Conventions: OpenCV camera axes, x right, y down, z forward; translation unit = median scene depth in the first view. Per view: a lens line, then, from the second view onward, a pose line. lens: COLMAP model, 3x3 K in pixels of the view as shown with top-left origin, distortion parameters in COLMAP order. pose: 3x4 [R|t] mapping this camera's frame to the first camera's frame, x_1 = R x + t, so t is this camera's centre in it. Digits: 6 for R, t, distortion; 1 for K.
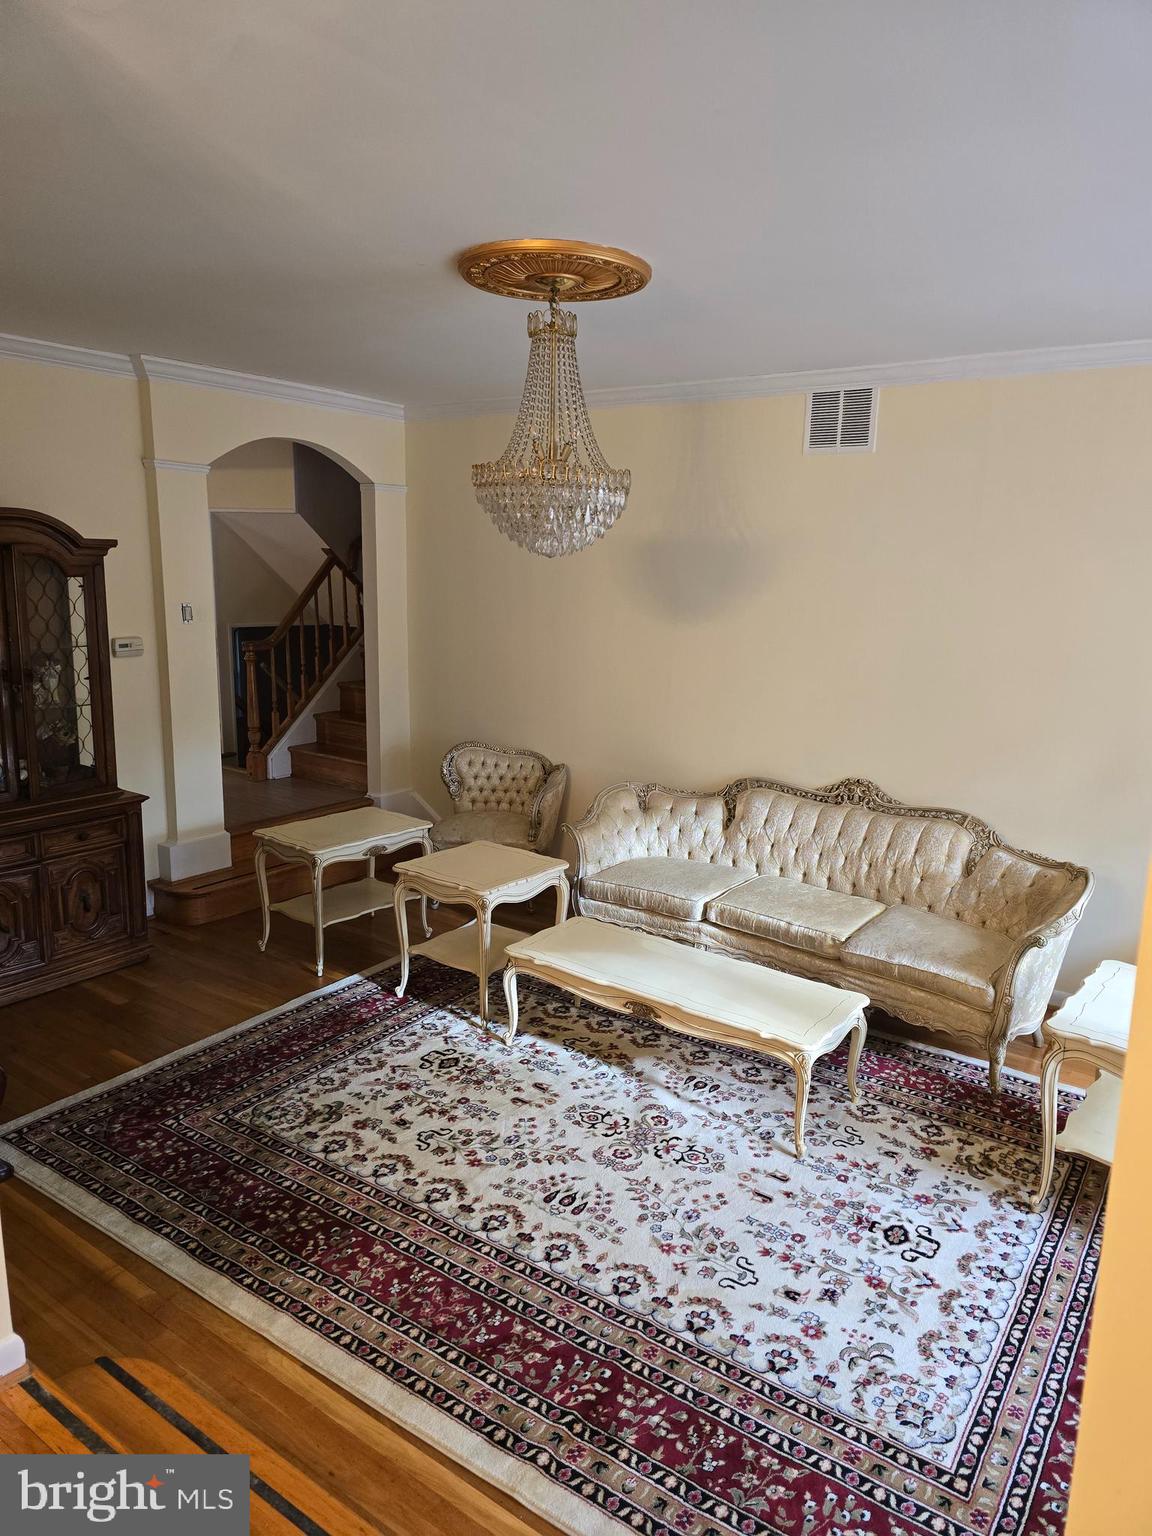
lens RADIAL K [[1028.0, 0, 576.0], [0, 1028.0, 768.0], [0, 0, 1]] dist [0.142275, -0.249468]
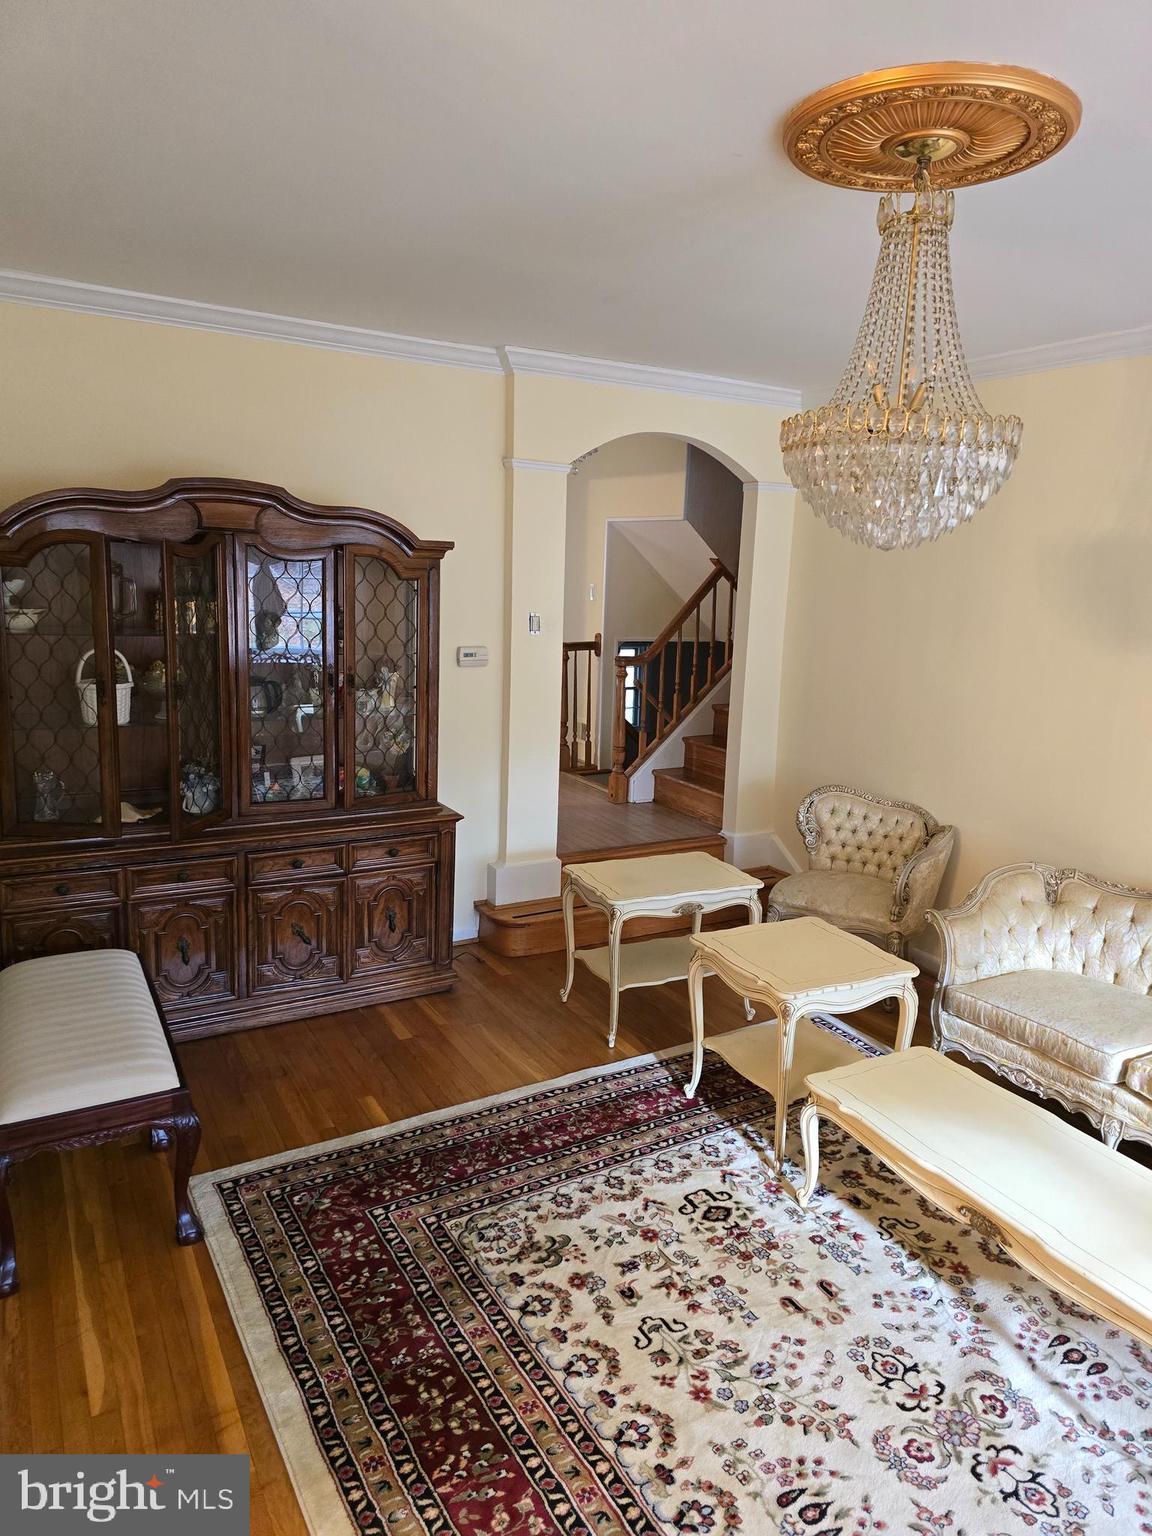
lens RADIAL K [[1033.7, 0, 586.6], [0, 1033.7, 760.4], [0, 0, 1]] dist [0.065767, -0.056733]
pose [[0.914043, 0.083985, -0.396827, 0.059662], [-0.093713, 0.995586, -0.005149, -0.031309], [0.394643, 0.041895, 0.917879, 0.215671]]
